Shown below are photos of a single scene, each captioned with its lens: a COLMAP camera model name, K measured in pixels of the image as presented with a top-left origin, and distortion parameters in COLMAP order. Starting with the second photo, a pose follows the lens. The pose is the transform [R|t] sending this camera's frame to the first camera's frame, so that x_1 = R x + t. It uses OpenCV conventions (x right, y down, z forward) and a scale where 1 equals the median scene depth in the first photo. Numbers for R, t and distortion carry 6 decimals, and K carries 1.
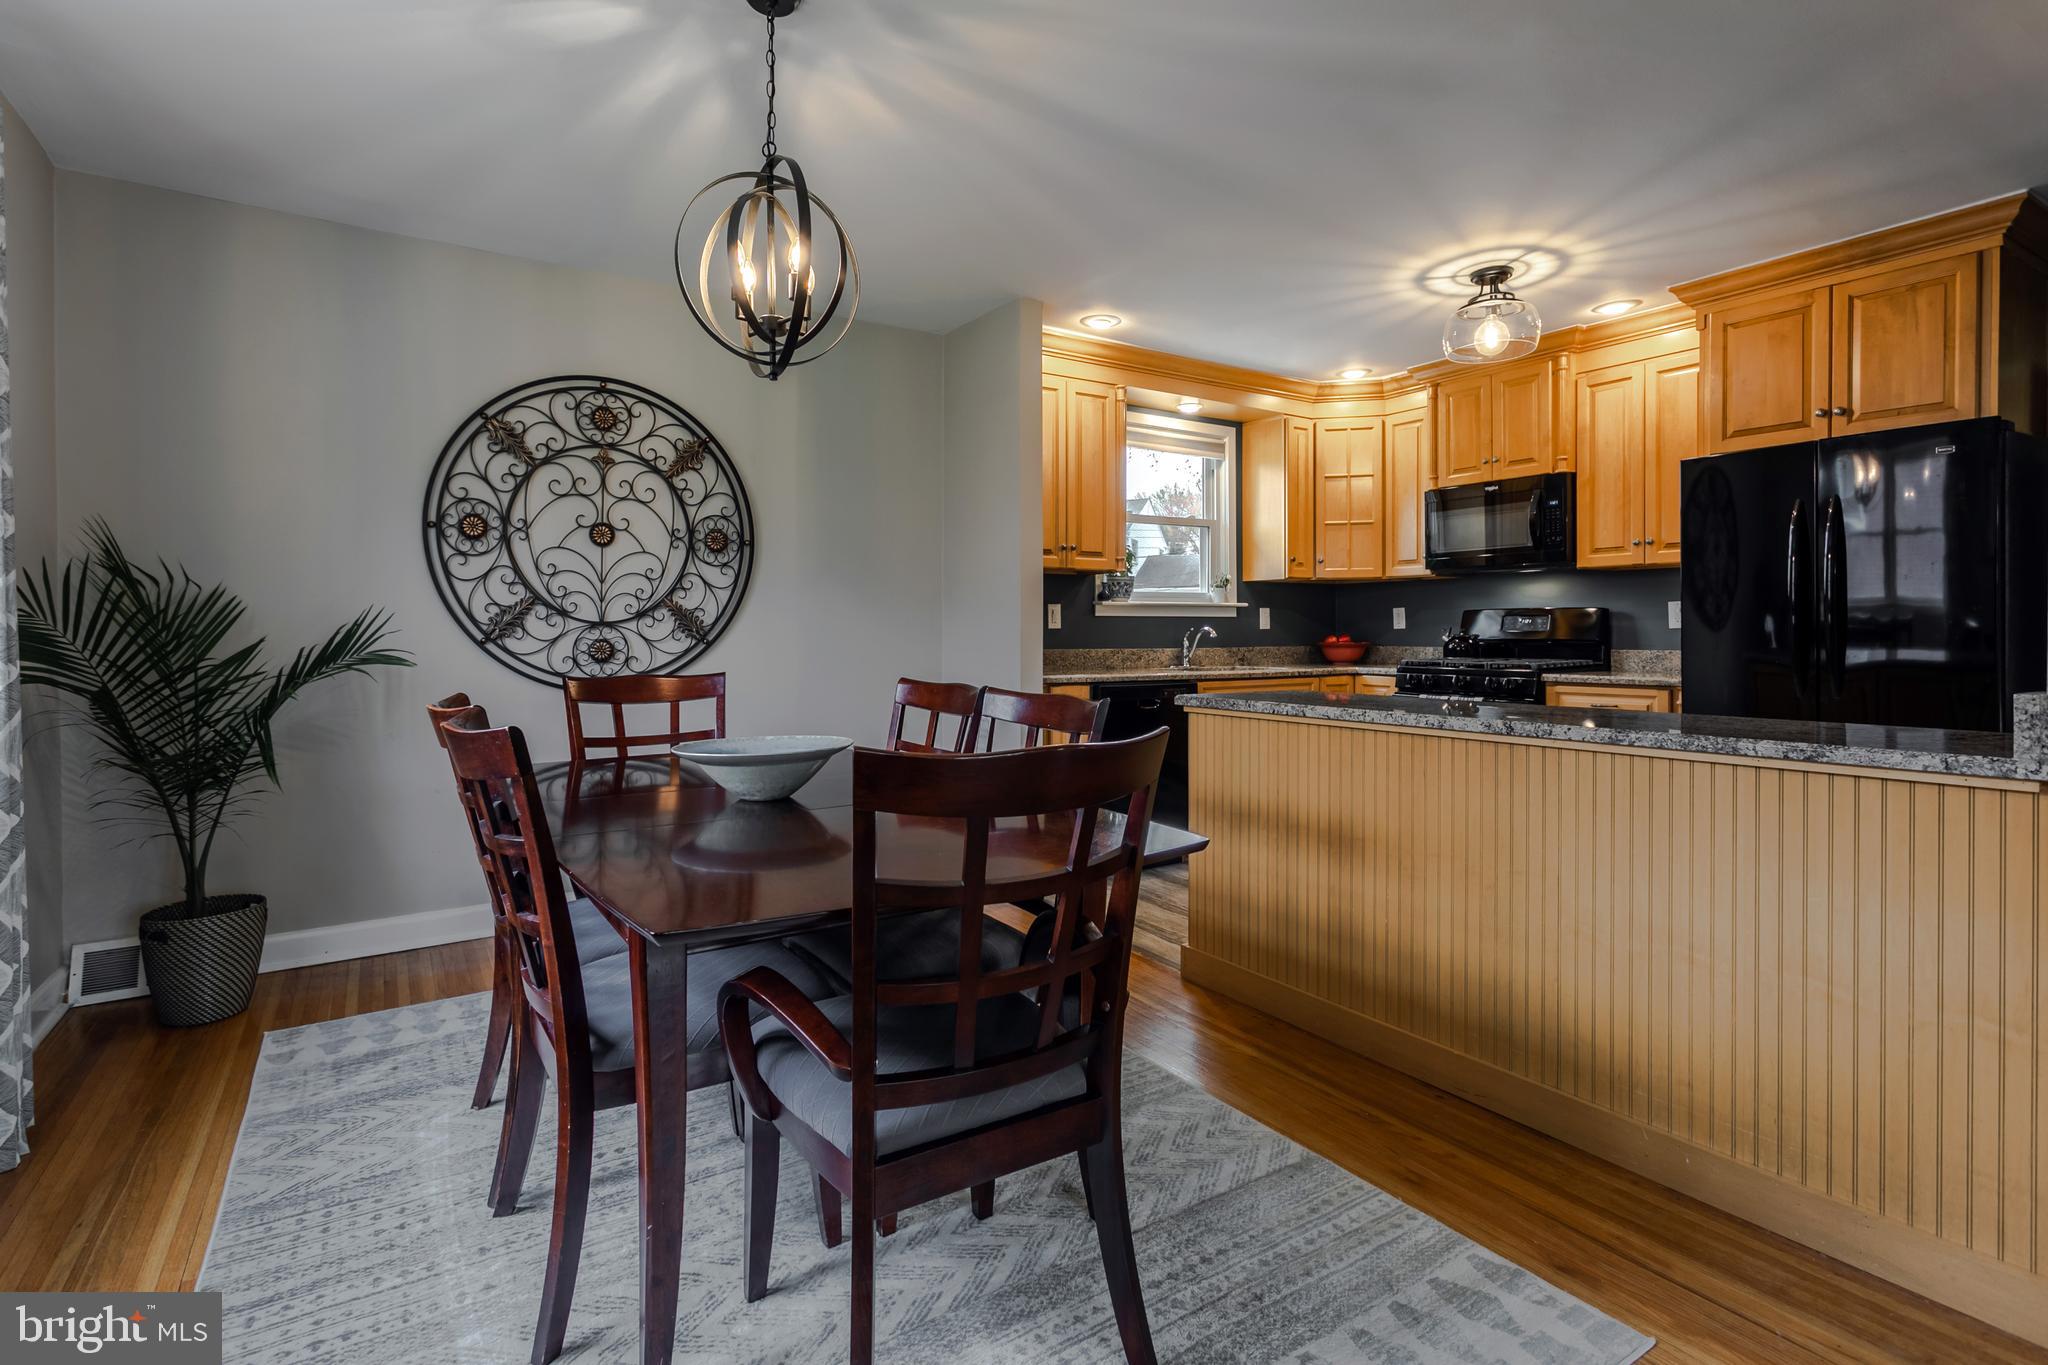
lens RADIAL K [[1017.9, 0, 1022.9], [0, 1017.9, 638.9], [0, 0, 1]] dist [0.001788, 0.000872]
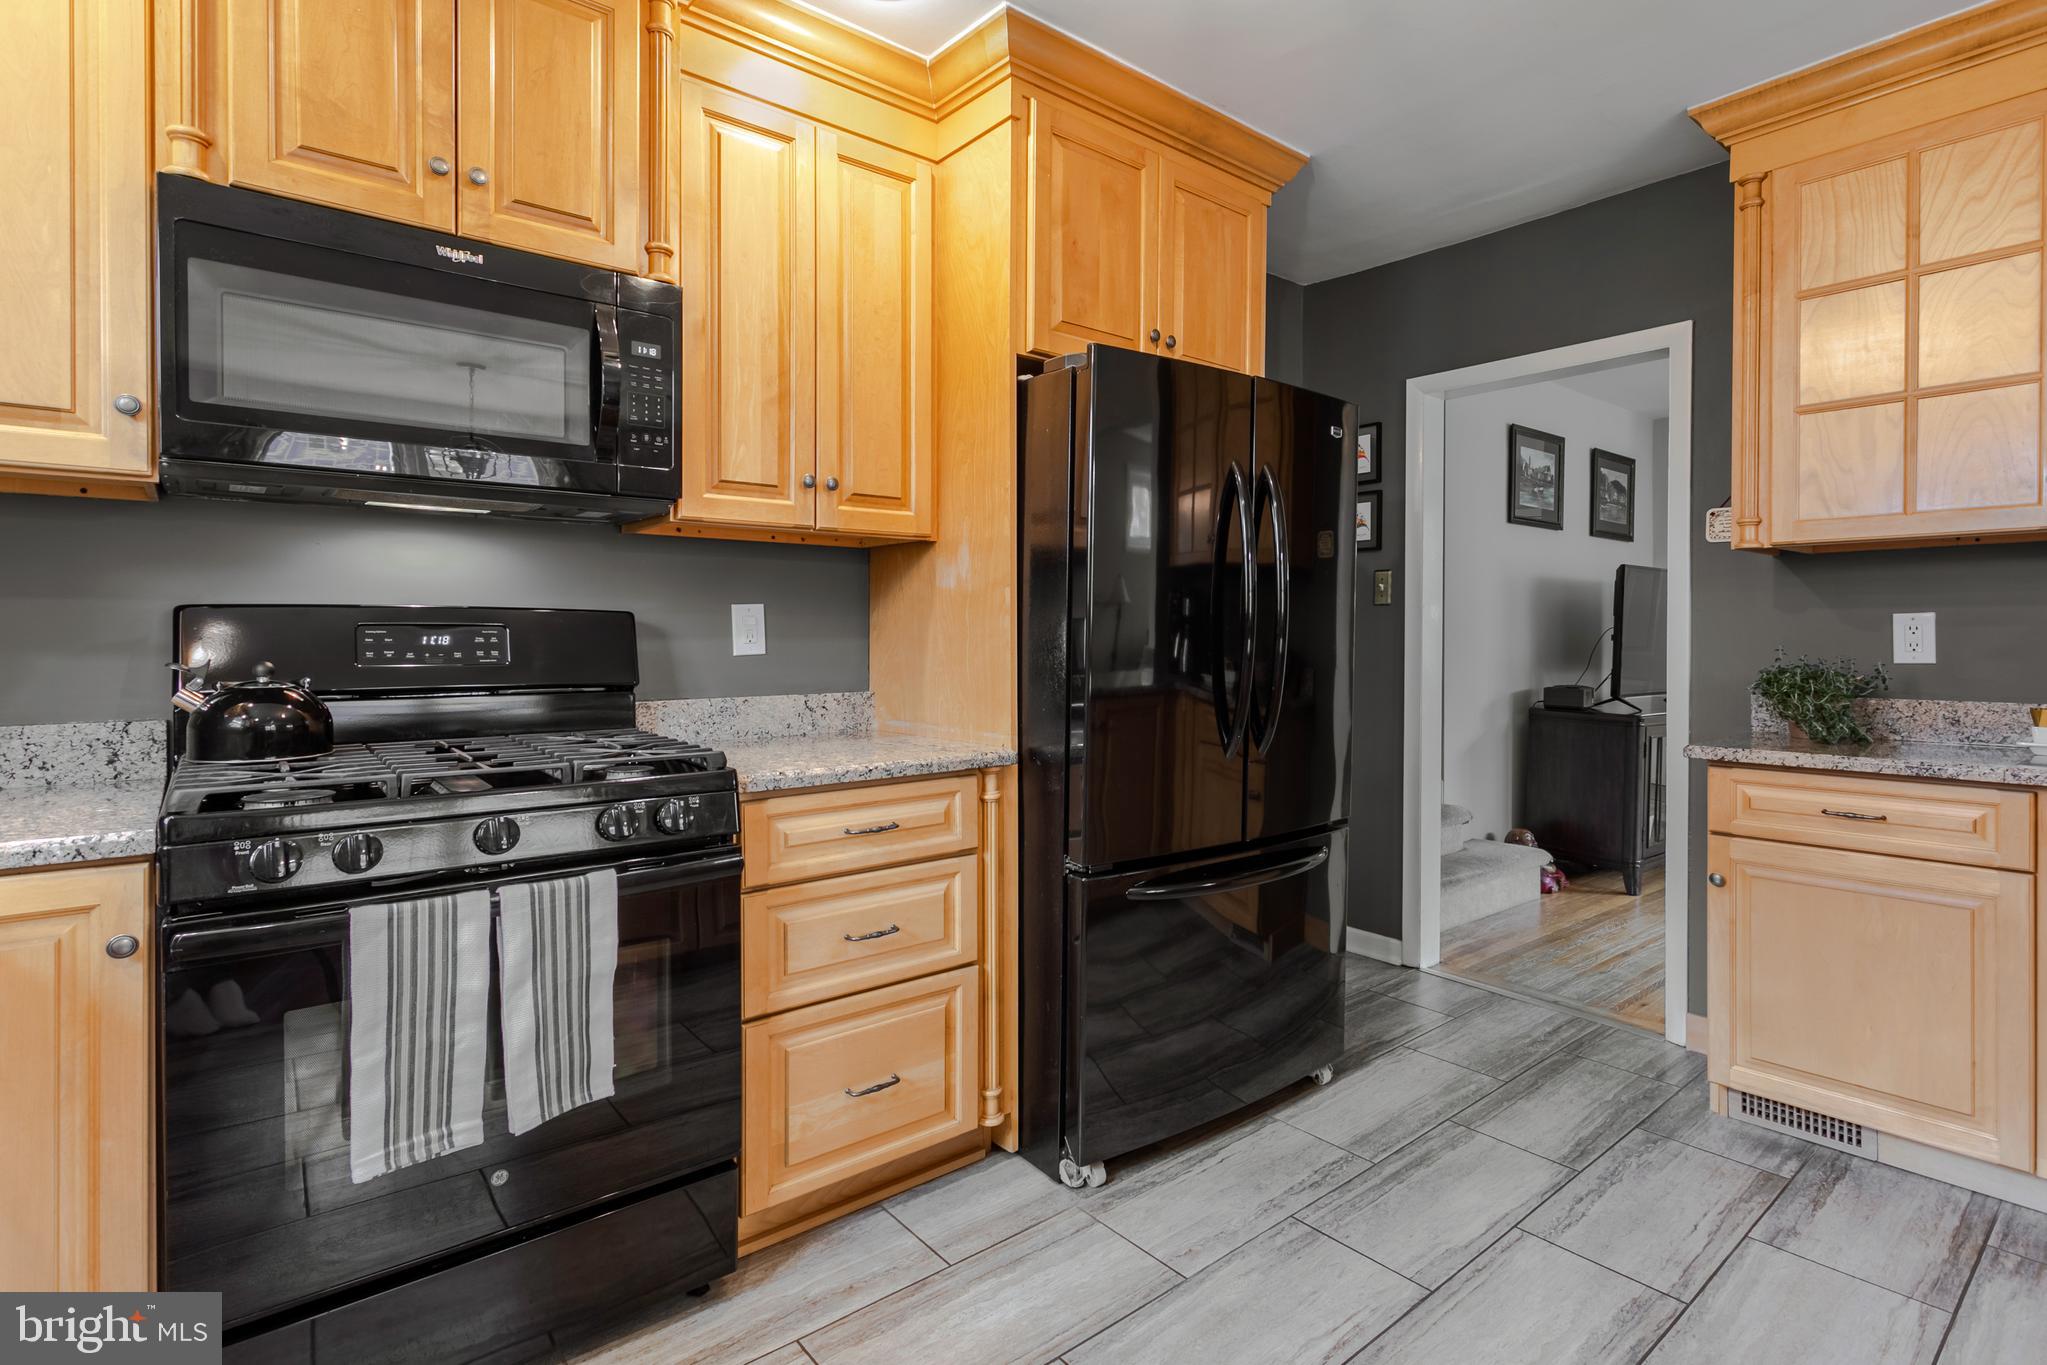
lens RADIAL K [[1017.4, 0, 1022.4], [0, 1017.4, 638.9], [0, 0, 1]] dist [0.001788, 0.000872]
pose [[-0.132184, 0.002939, 0.991221, 0.101333], [0.011343, 0.999935, -0.001452, -0.016770], [-0.991160, 0.011052, -0.132208, 0.929782]]
